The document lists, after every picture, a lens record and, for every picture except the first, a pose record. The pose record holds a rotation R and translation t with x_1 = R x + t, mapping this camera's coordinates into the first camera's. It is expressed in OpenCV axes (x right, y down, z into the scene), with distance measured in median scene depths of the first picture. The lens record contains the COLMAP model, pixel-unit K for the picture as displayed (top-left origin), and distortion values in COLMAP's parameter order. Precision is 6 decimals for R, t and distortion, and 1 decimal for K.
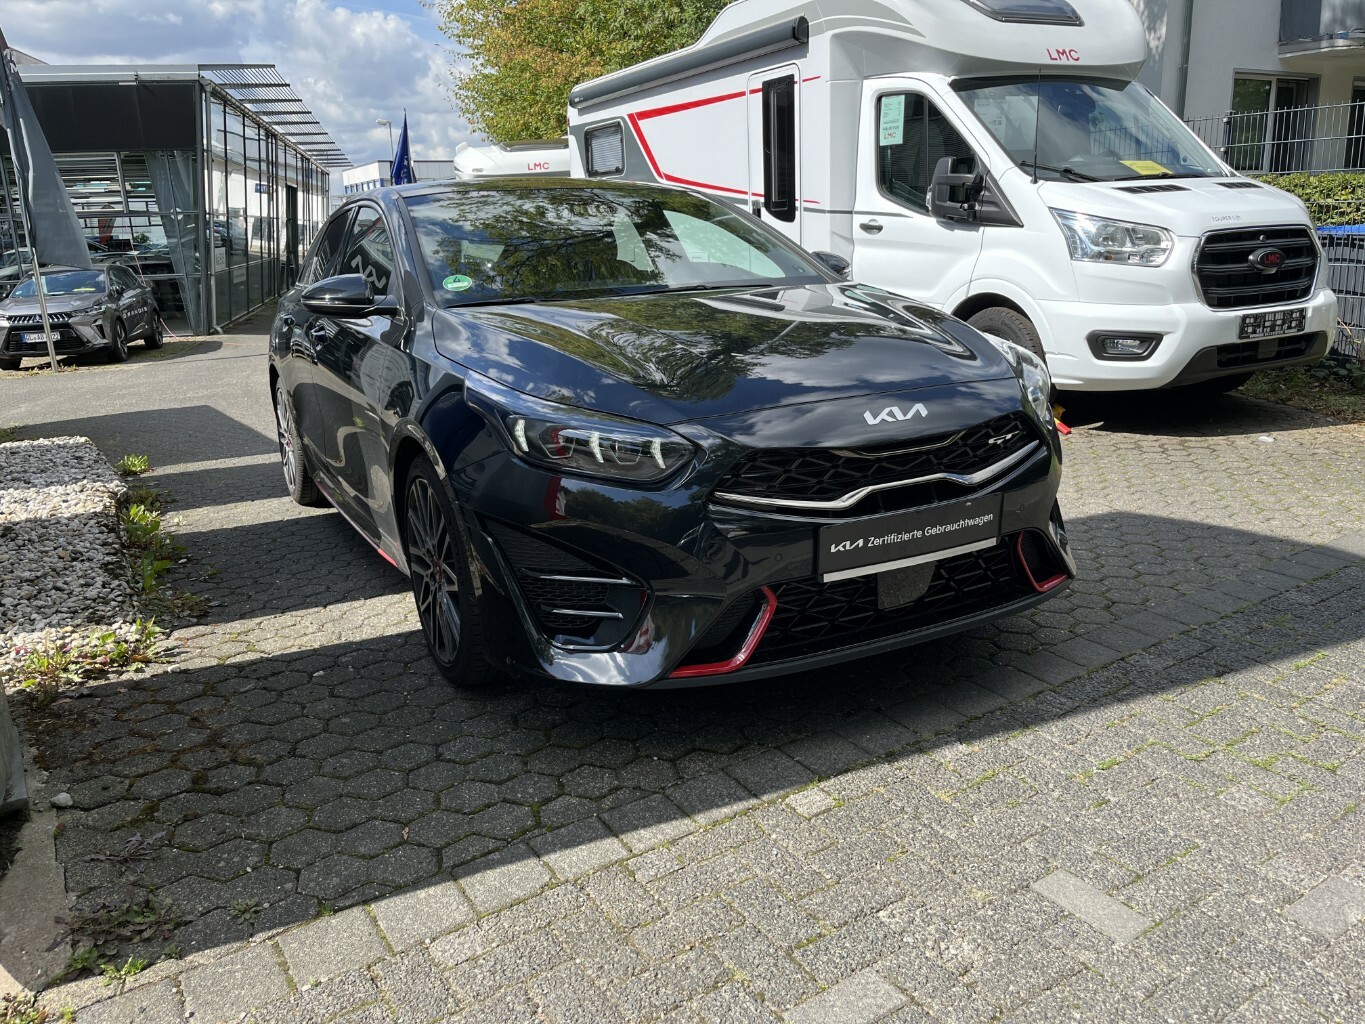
lens RADIAL K [[1036.6, 0, 685.0], [0, 1036.6, 504.8], [0, 0, 1]] dist [0.058611, -0.076442]
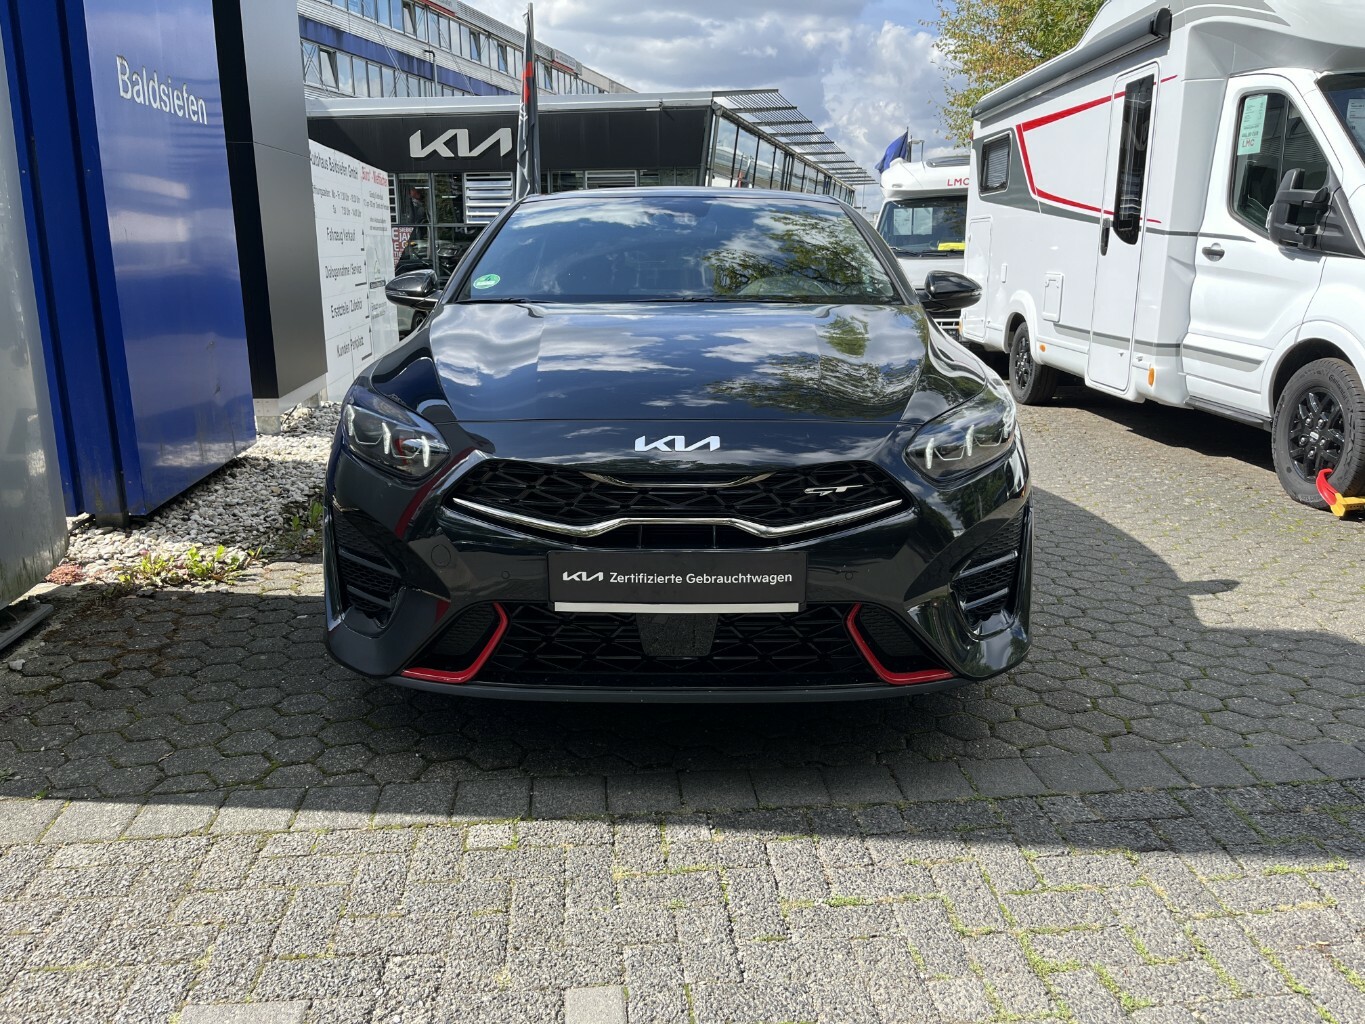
lens RADIAL K [[1036.6, 0, 689.8], [0, 1036.6, 509.0], [0, 0, 1]] dist [0.058611, -0.076442]
pose [[0.882117, 0.147088, -0.447477, 0.243239], [-0.152911, 0.987965, 0.023314, -0.021108], [0.445521, 0.047859, 0.893992, 0.081641]]
